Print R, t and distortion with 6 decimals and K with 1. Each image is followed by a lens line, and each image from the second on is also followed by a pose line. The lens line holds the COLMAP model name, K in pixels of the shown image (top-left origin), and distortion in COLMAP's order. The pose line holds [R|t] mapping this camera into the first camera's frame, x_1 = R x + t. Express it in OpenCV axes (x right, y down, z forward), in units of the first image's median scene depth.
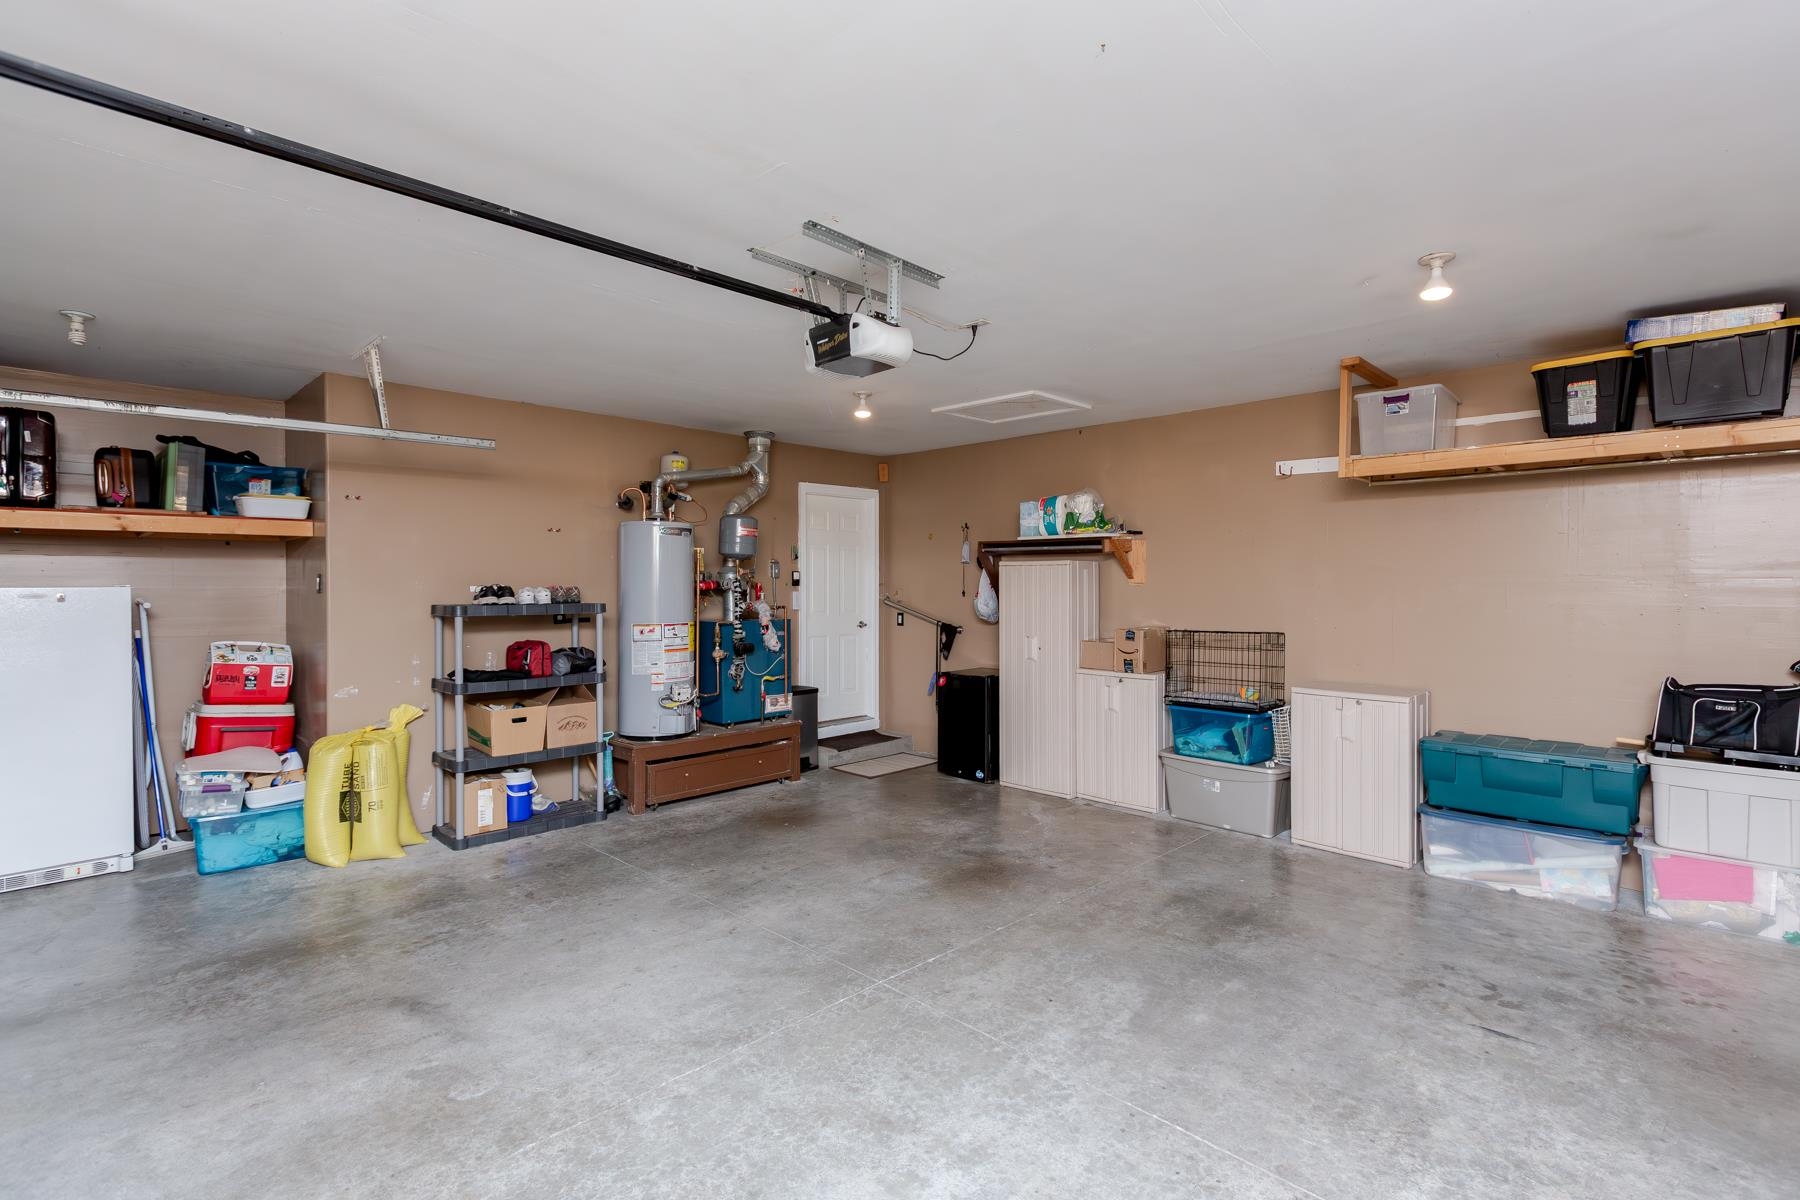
lens RADIAL K [[834.8, 0, 911.7], [0, 834.8, 589.4], [0, 0, 1]] dist [0.001233, 0.000172]
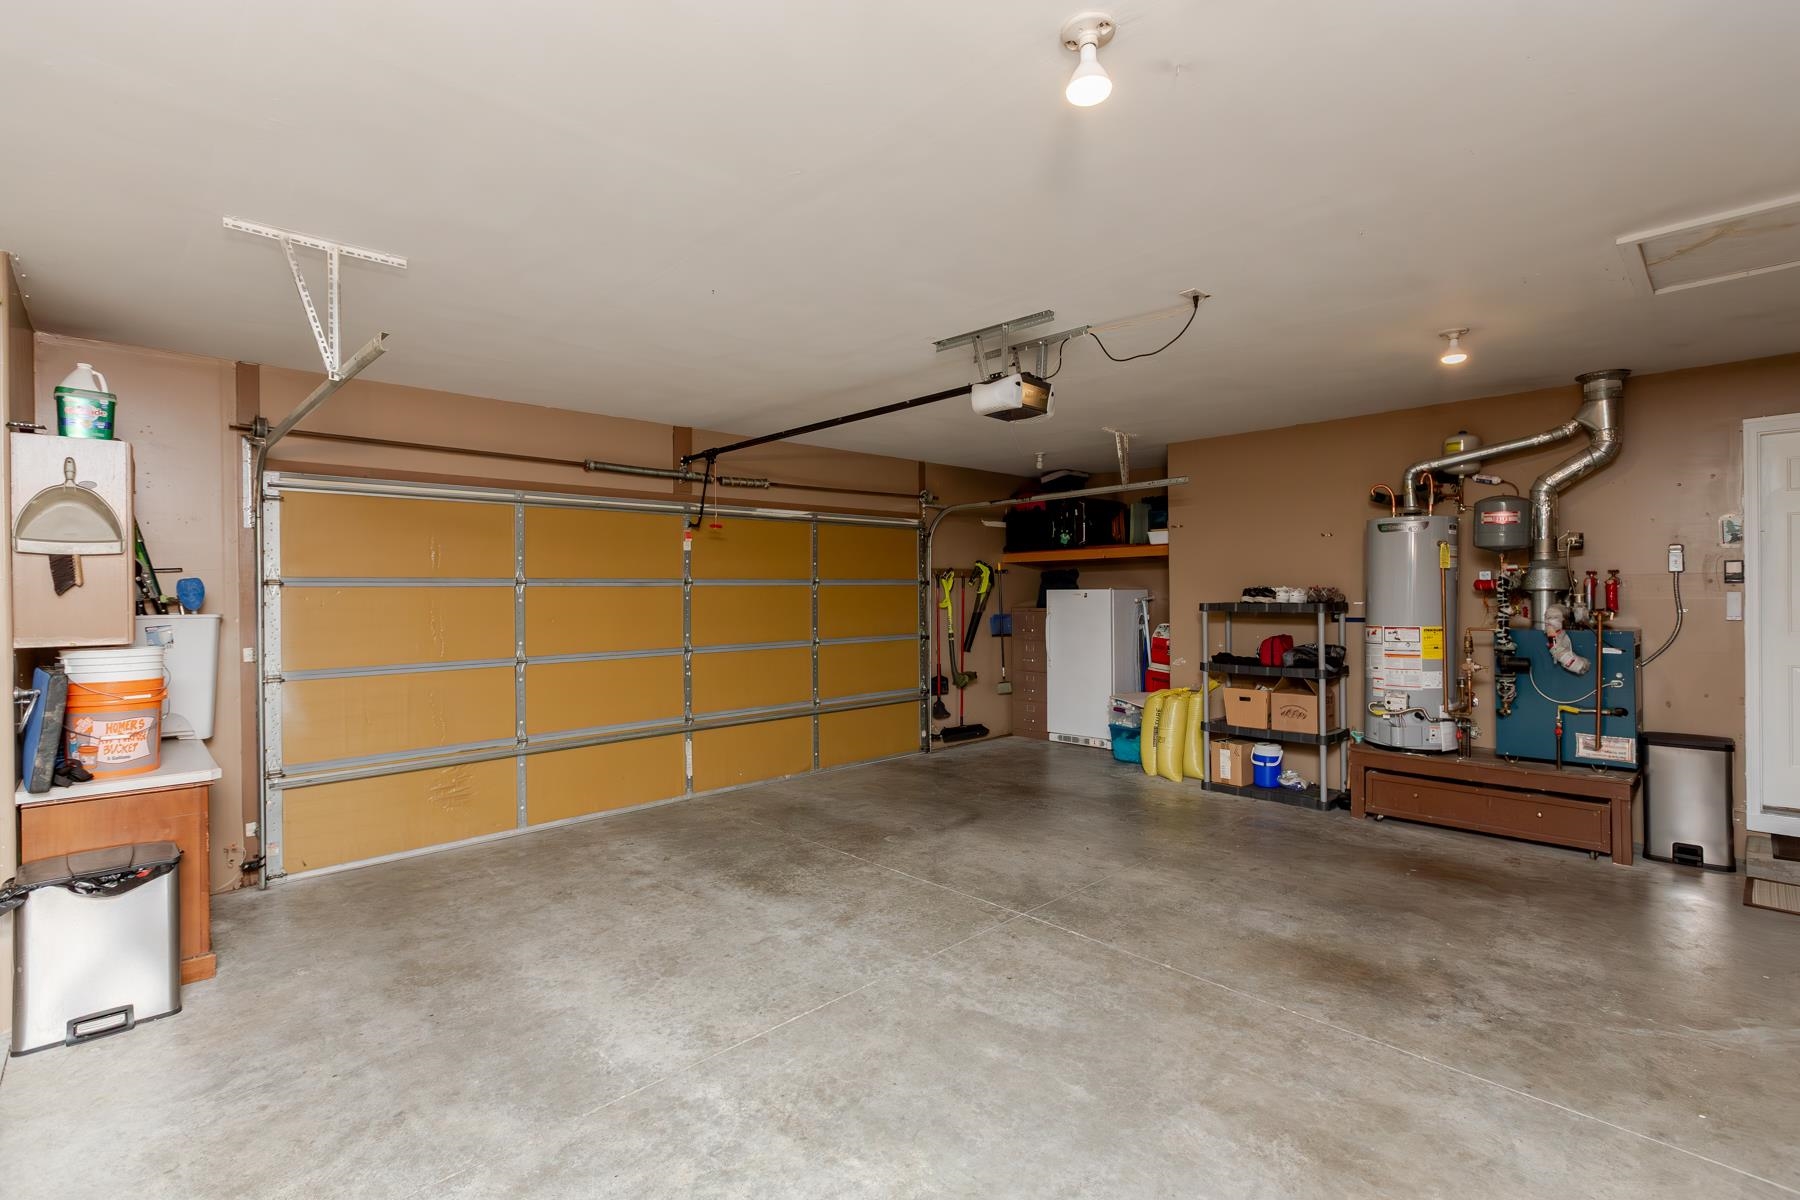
lens RADIAL K [[836.2, 0, 897.8], [0, 836.2, 590.1], [0, 0, 1]] dist [0.001528, 0.000301]
pose [[-0.036994, -0.000861, -0.999315, 0.841847], [0.004158, 0.999991, -0.001015, -0.001597], [0.999307, -0.004193, -0.036990, 0.611285]]
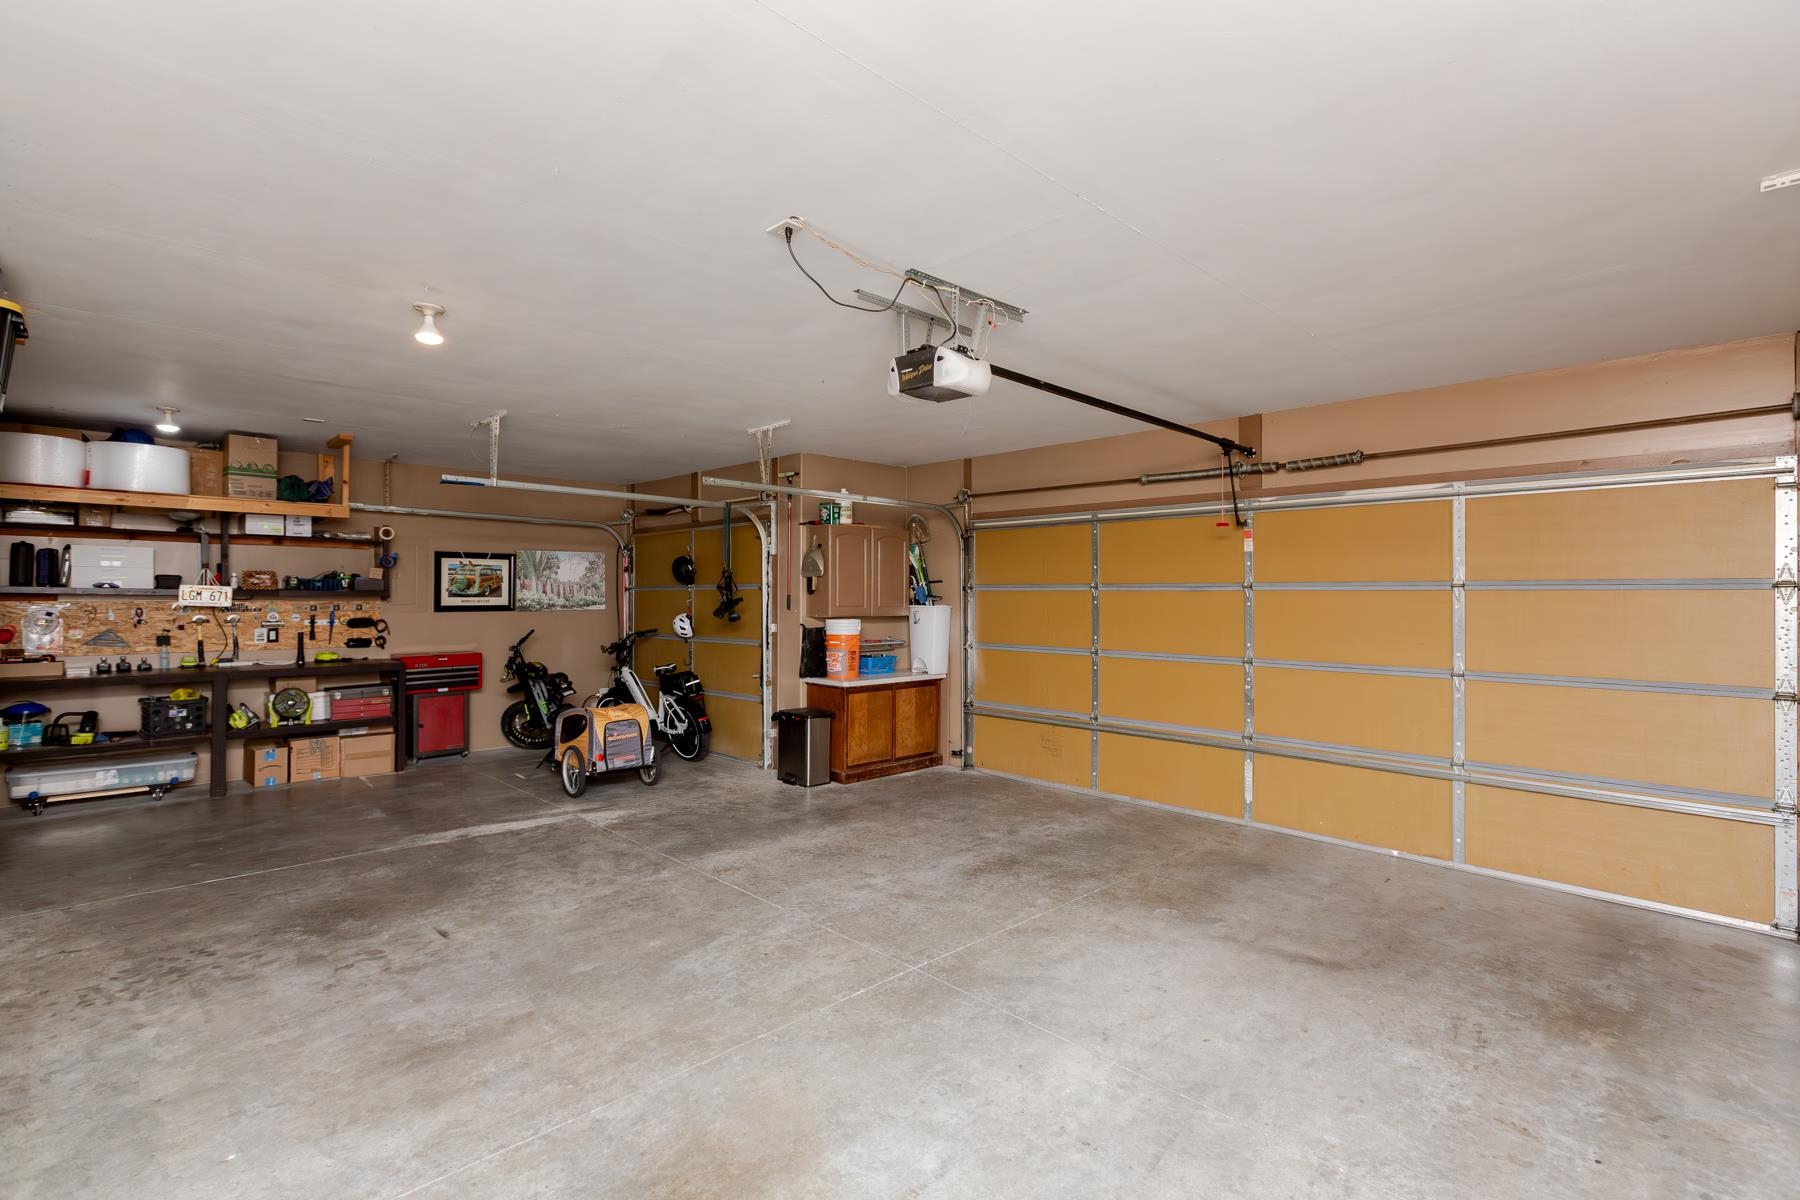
lens RADIAL K [[819.3, 0, 904.4], [0, 819.3, 590.2], [0, 0, 1]] dist [0.000383, 0.000101]
pose [[-0.999563, -0.004282, 0.029243, -0.038390], [-0.004320, 0.999990, -0.001226, -0.008083], [-0.029238, -0.001352, -0.999572, 1.448493]]
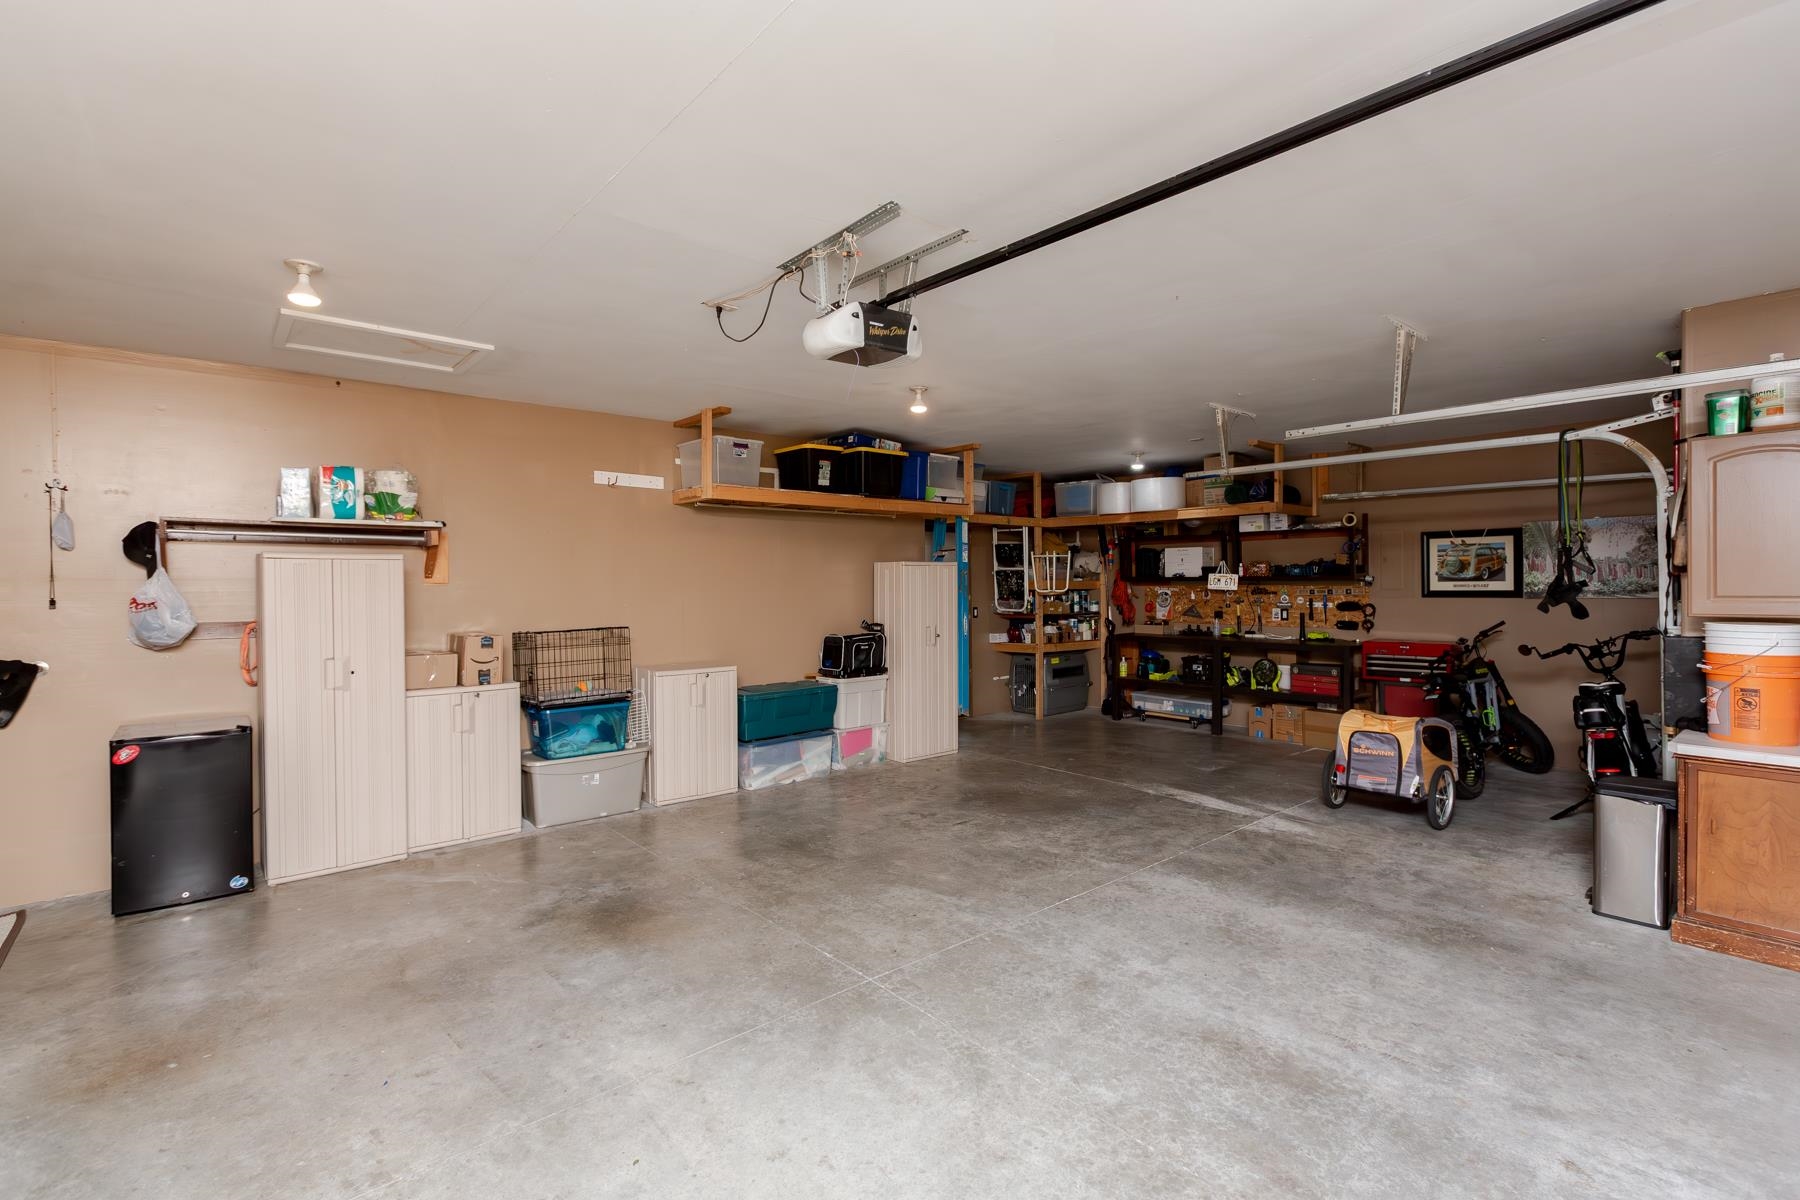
lens RADIAL K [[819.3, 0, 904.4], [0, 819.3, 590.2], [0, 0, 1]] dist [0.000383, 0.000101]
pose [[0.086299, -0.010381, 0.996215, -0.711245], [0.013486, 0.999866, 0.009251, -0.002540], [-0.996178, 0.012636, 0.086428, 0.614280]]
